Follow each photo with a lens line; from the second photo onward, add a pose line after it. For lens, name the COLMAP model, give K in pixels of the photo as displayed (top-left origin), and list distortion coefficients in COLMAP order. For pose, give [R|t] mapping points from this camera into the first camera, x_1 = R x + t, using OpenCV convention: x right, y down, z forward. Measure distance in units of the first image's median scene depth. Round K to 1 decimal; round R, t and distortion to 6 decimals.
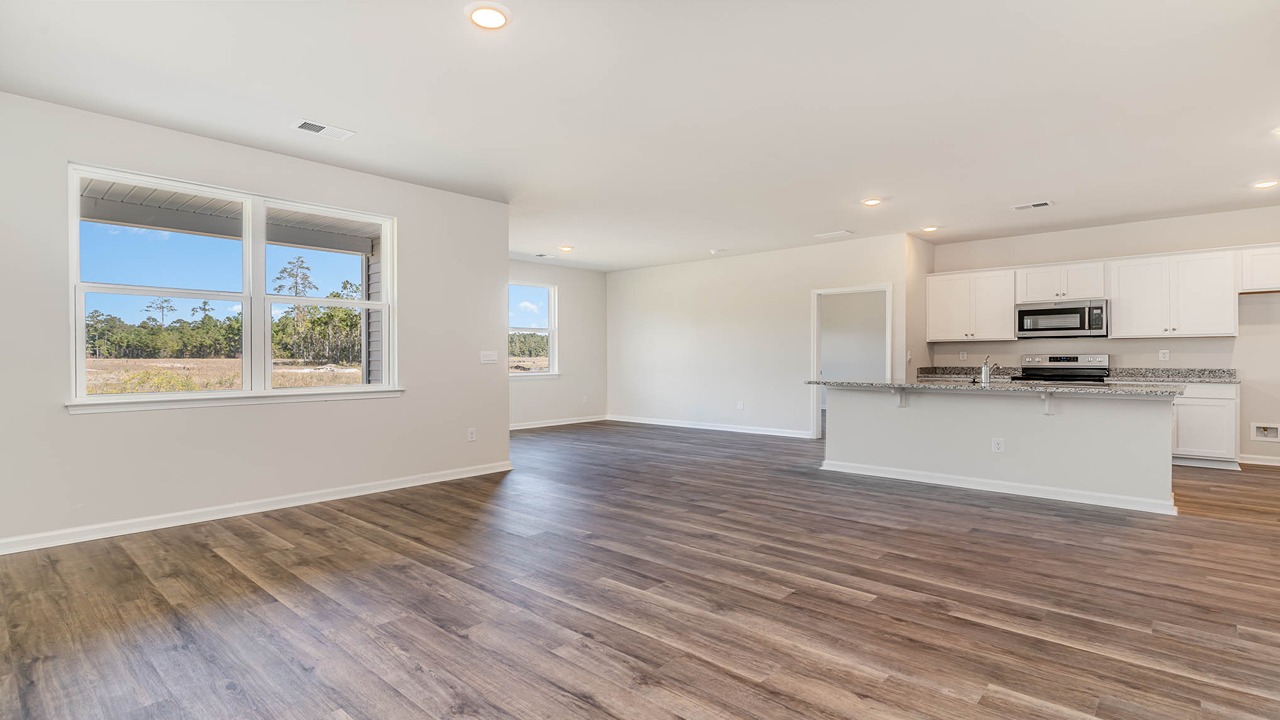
lens RADIAL K [[616.0, 0, 637.7], [0, 616.0, 356.0], [0, 0, 1]] dist [0.000682, 0.001135]
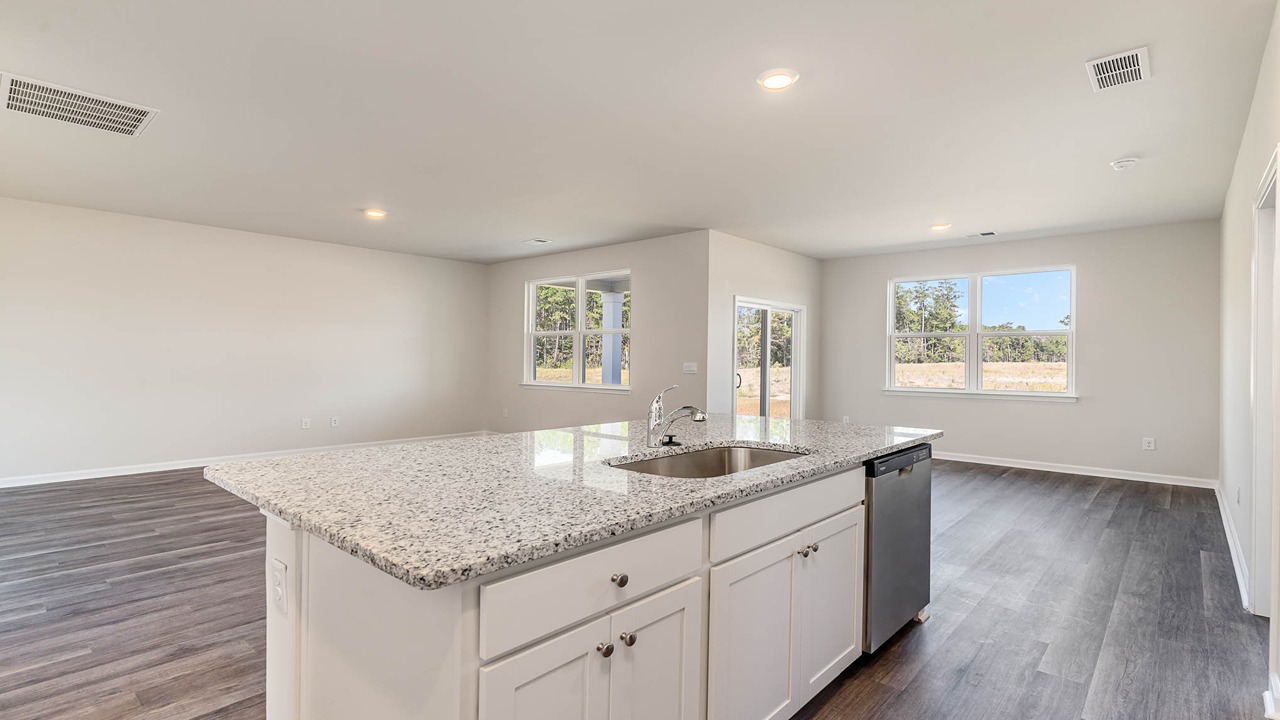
lens RADIAL K [[616.0, 0, 638.6], [0, 616.0, 356.5], [0, 0, 1]] dist [0.000682, 0.001135]
pose [[0.004441, 0.001639, -0.999989, 1.964801], [-0.007371, 0.999972, 0.001606, -0.045612], [0.999963, 0.007364, 0.004453, 1.936937]]
